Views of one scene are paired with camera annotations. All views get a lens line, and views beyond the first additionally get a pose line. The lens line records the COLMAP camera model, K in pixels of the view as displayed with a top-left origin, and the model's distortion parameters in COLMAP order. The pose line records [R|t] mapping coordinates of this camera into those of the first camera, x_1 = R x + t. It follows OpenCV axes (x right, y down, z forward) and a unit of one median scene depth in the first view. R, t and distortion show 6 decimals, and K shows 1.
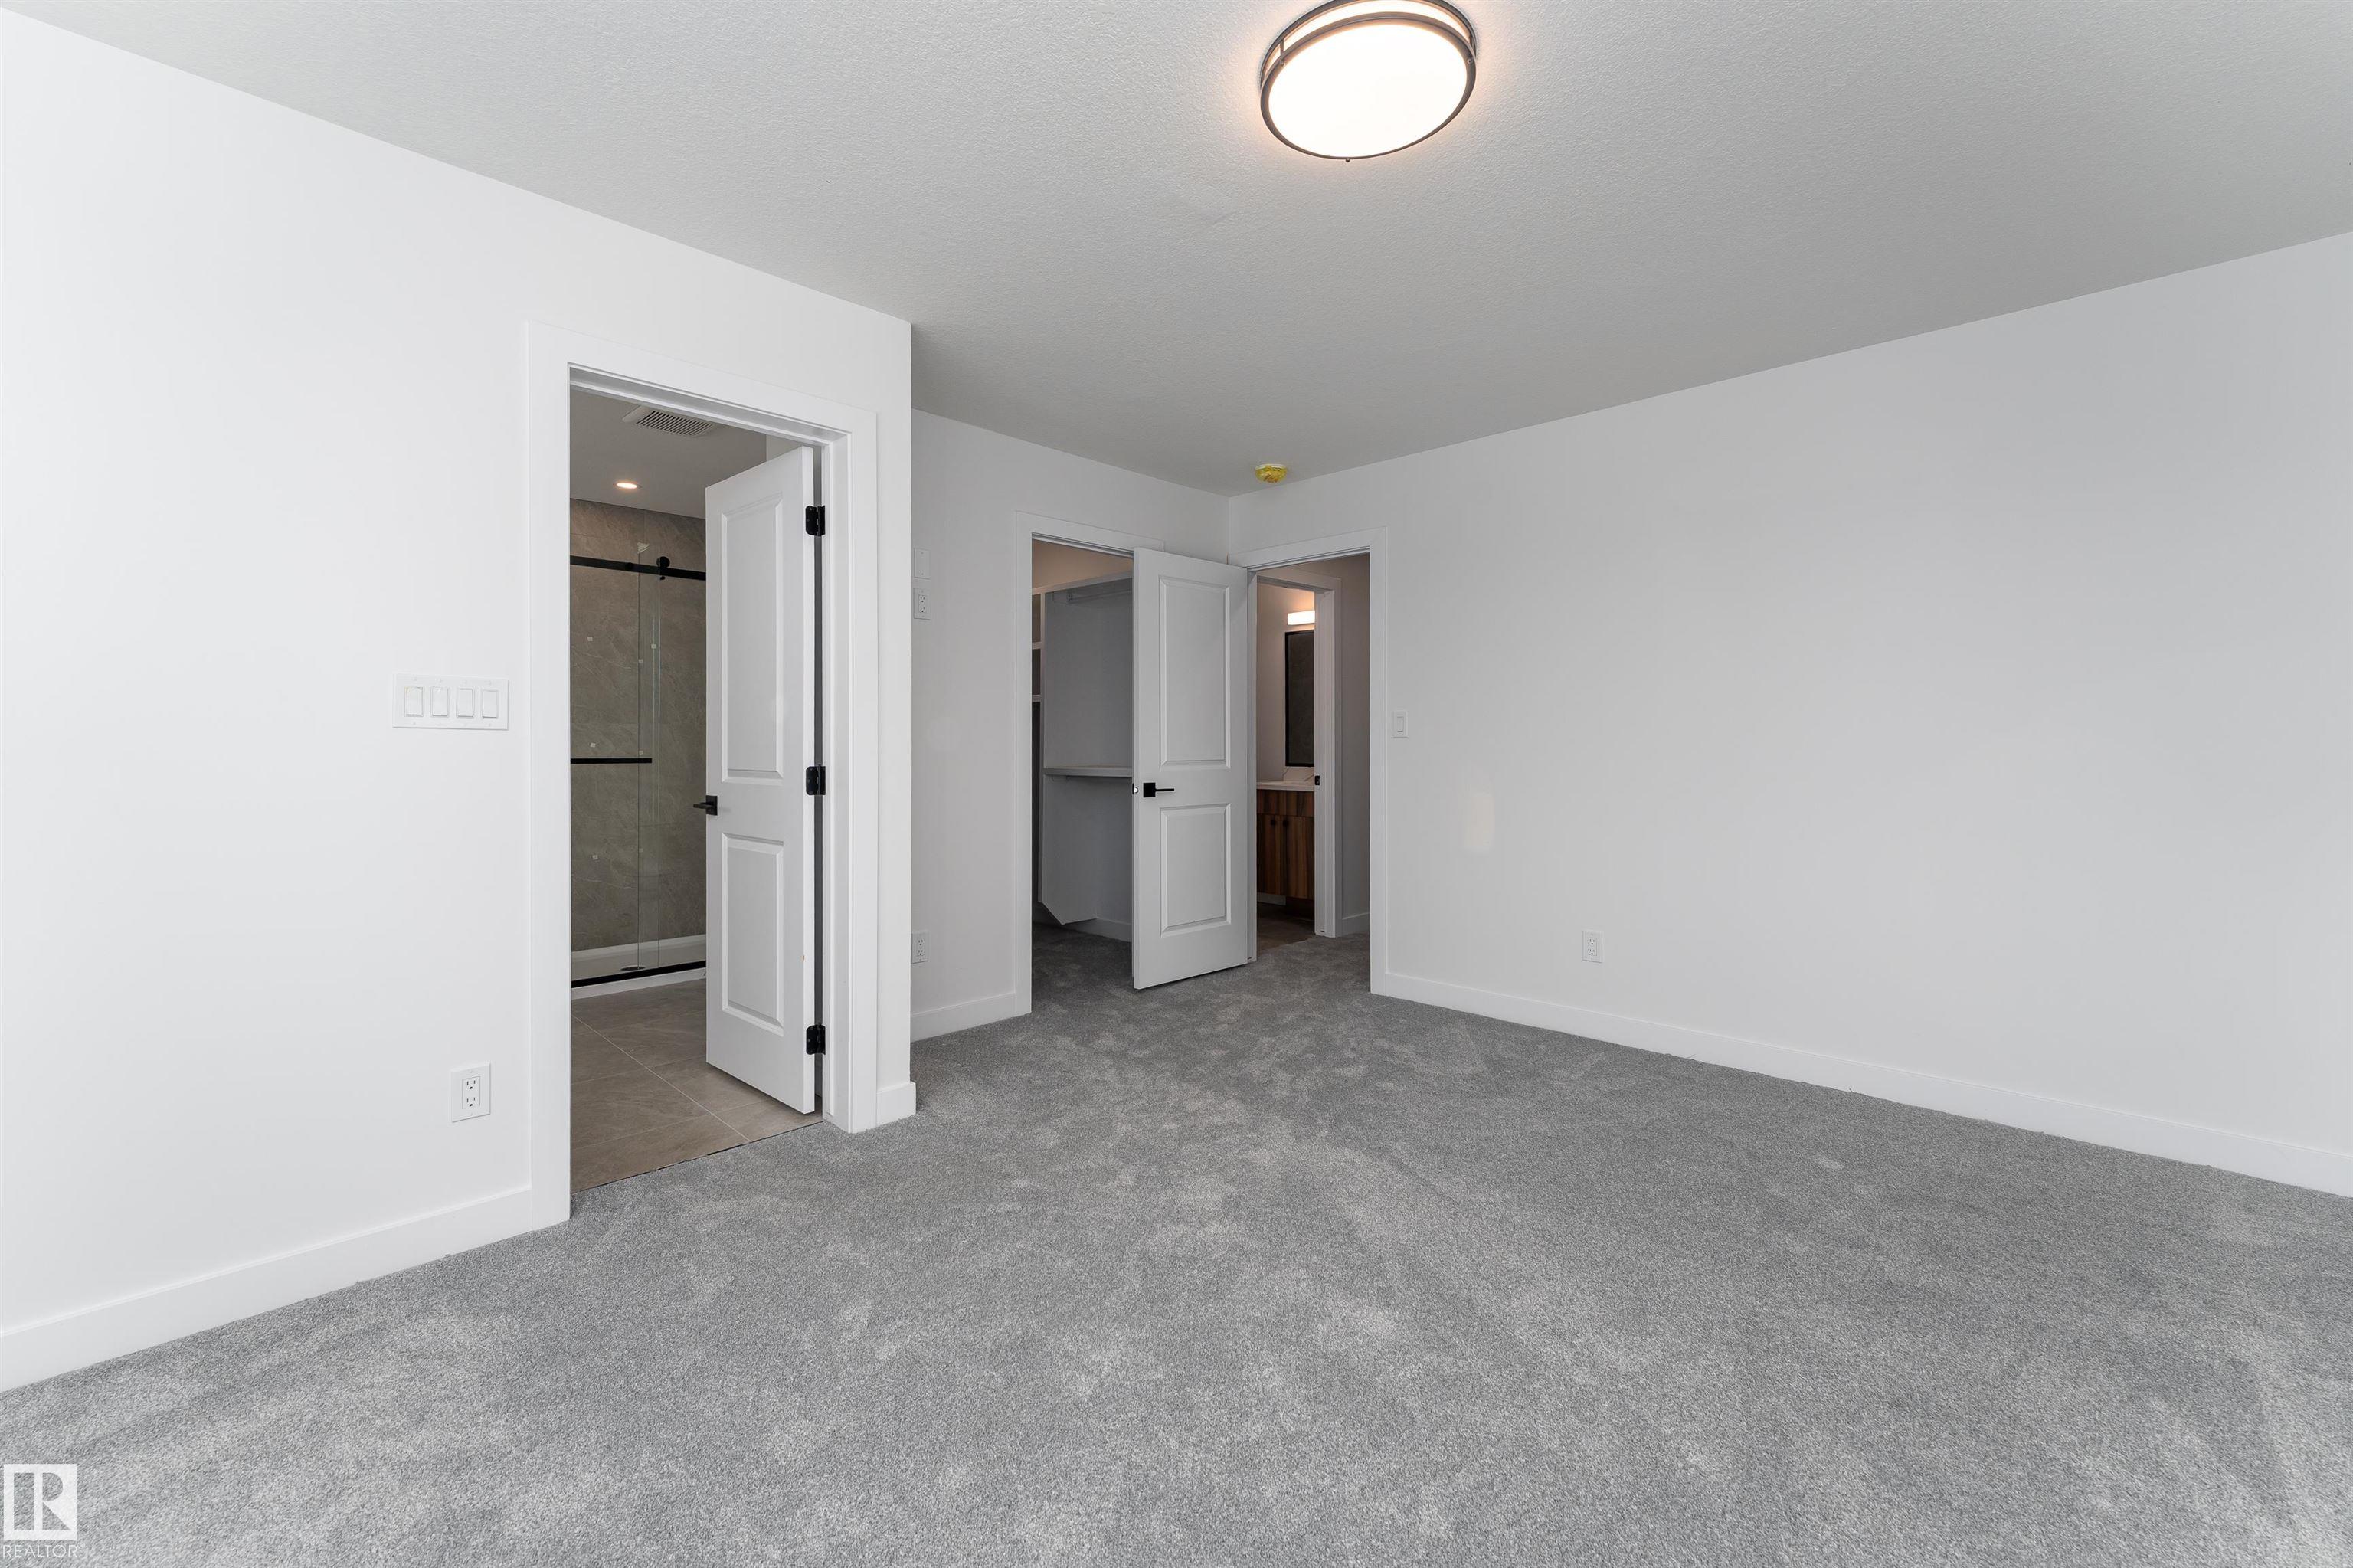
lens RADIAL K [[951.9, 0, 1317.1], [0, 951.9, 746.5], [0, 0, 1]] dist [-0.000781, 0.000170]
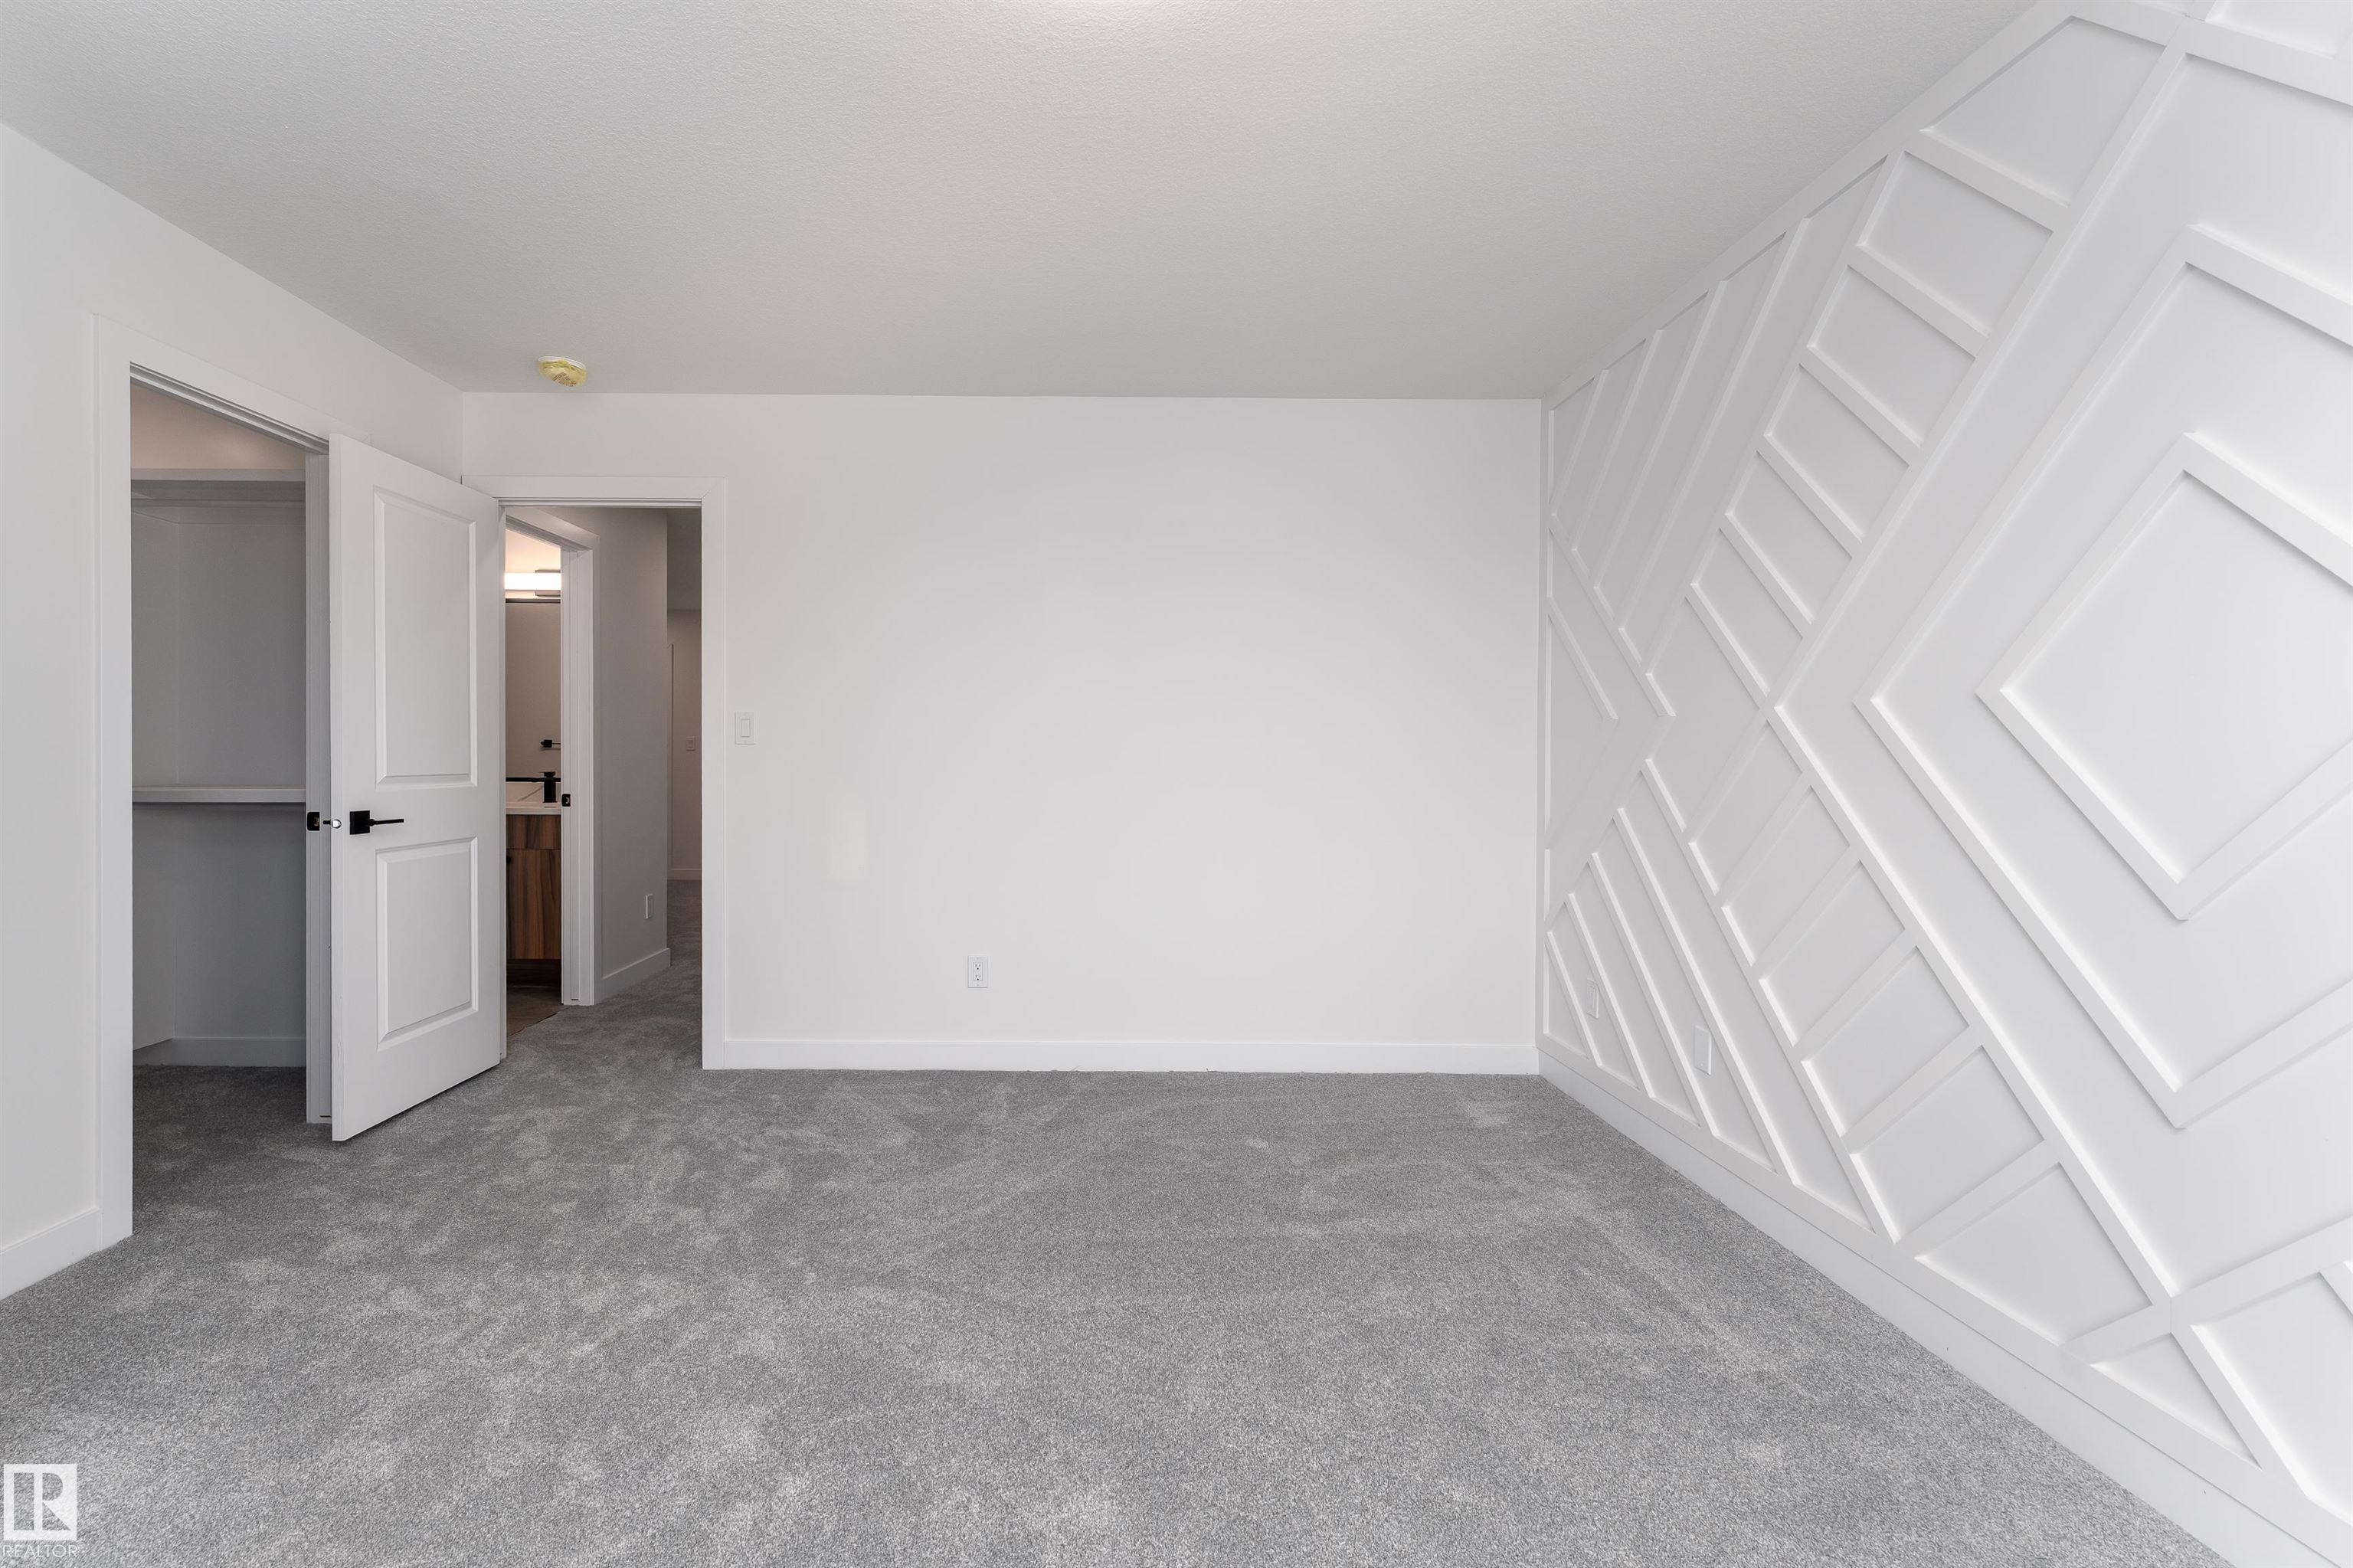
lens RADIAL K [[955.9, 0, 1161.3], [0, 955.9, 762.8], [0, 0, 1]] dist [0.001426, 0.000094]
pose [[0.769624, 0.000257, 0.638498, -0.208491], [-0.004836, 0.999974, 0.005426, -0.000089], [-0.638479, -0.007264, 0.769605, 0.204784]]
